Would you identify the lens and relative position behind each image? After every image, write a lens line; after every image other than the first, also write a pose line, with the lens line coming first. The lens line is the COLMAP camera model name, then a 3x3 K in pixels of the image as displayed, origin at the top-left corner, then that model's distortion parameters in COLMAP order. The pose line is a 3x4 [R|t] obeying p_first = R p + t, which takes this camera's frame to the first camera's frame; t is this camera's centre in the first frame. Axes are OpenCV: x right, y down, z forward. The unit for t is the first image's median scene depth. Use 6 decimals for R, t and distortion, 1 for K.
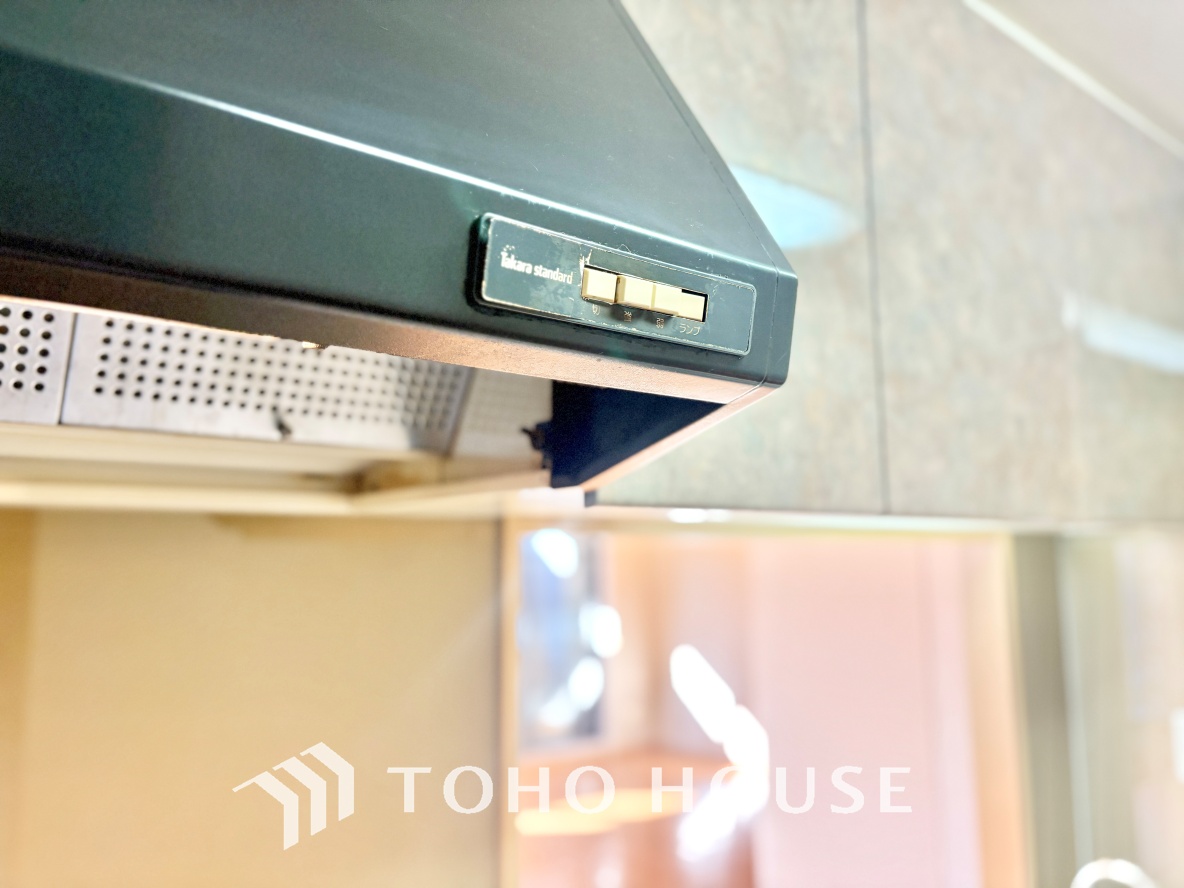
lens RADIAL K [[906.6, 0, 592.0], [0, 906.6, 444.0], [0, 0, 1]] dist [0.006190, 0.000748]
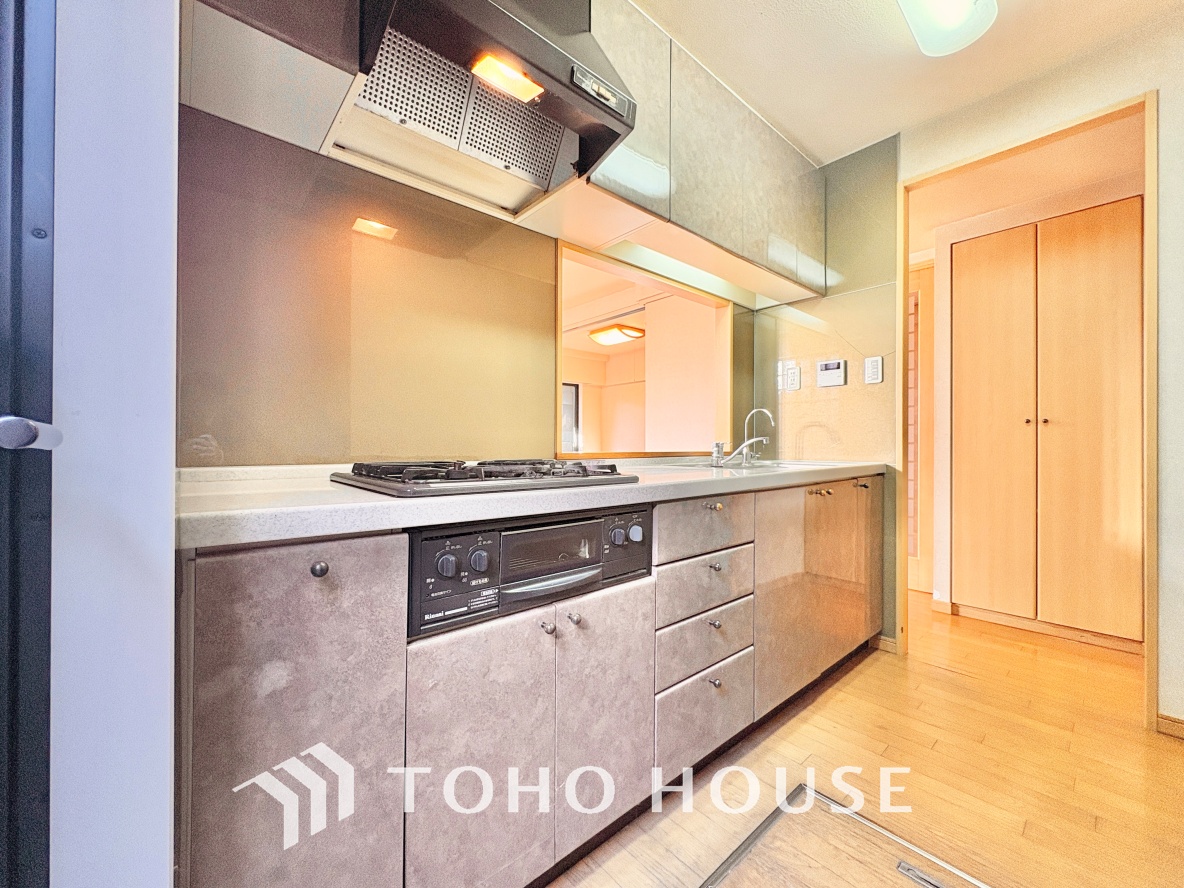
lens RADIAL K [[471.4, 0, 592.0], [0, 471.4, 444.0], [0, 0, 1]] dist [-0.000591, -0.000199]
pose [[0.998932, 0.013262, 0.044249, -0.065752], [-0.018602, 0.992290, 0.122535, 0.993355], [-0.042283, -0.123227, 0.991477, -1.246873]]
